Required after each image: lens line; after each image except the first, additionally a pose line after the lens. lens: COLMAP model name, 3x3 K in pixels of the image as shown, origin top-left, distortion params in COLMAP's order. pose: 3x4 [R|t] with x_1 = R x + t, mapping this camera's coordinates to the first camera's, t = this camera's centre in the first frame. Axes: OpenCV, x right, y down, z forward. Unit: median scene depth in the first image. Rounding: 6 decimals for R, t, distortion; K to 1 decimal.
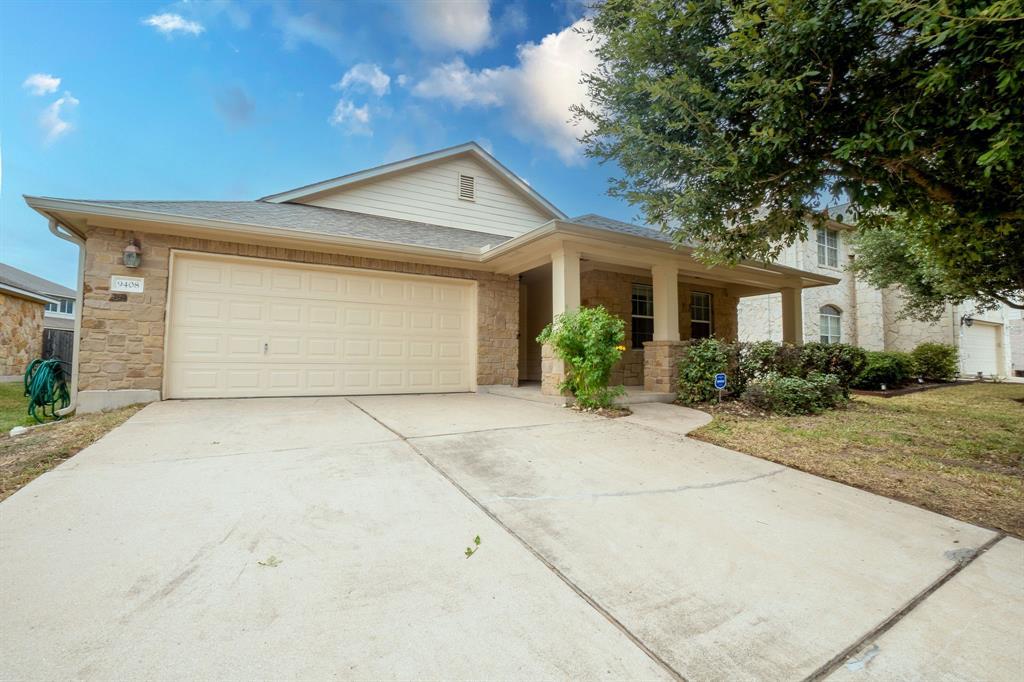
lens RADIAL K [[437.8, 0, 507.1], [0, 437.8, 341.4], [0, 0, 1]] dist [-0.006889, 0.002117]
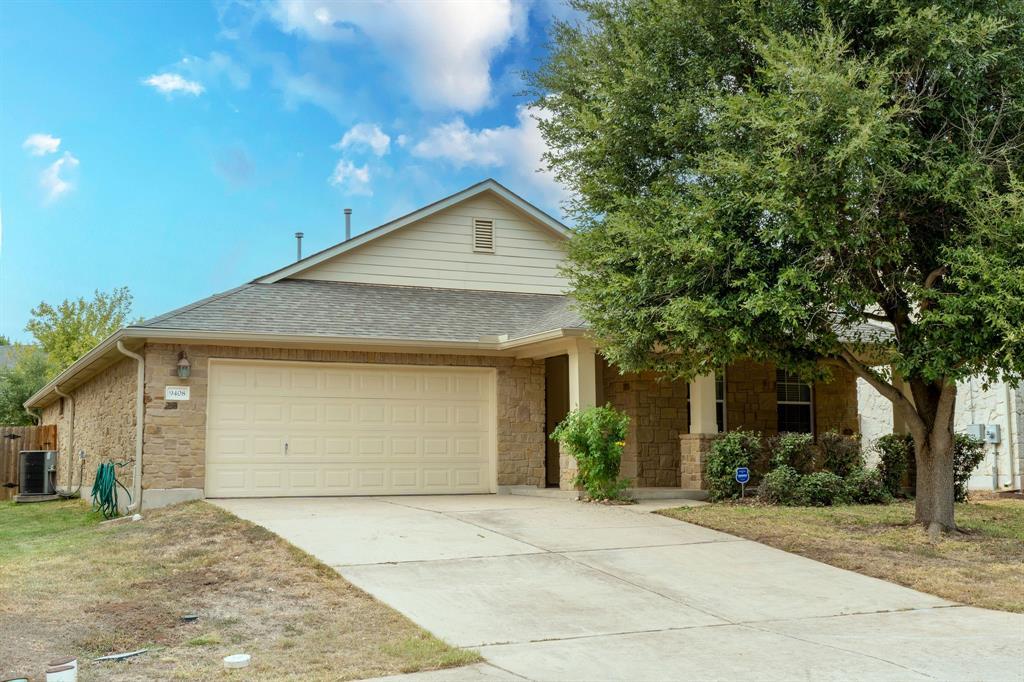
lens RADIAL K [[1197.9, 0, 515.0], [0, 1197.9, 365.8], [0, 0, 1]] dist [0.117774, -0.003289]
pose [[0.996787, -0.019855, -0.077600, 0.183730], [0.016931, 0.999128, -0.038157, -0.056935], [0.078290, 0.036720, 0.996254, -1.647396]]
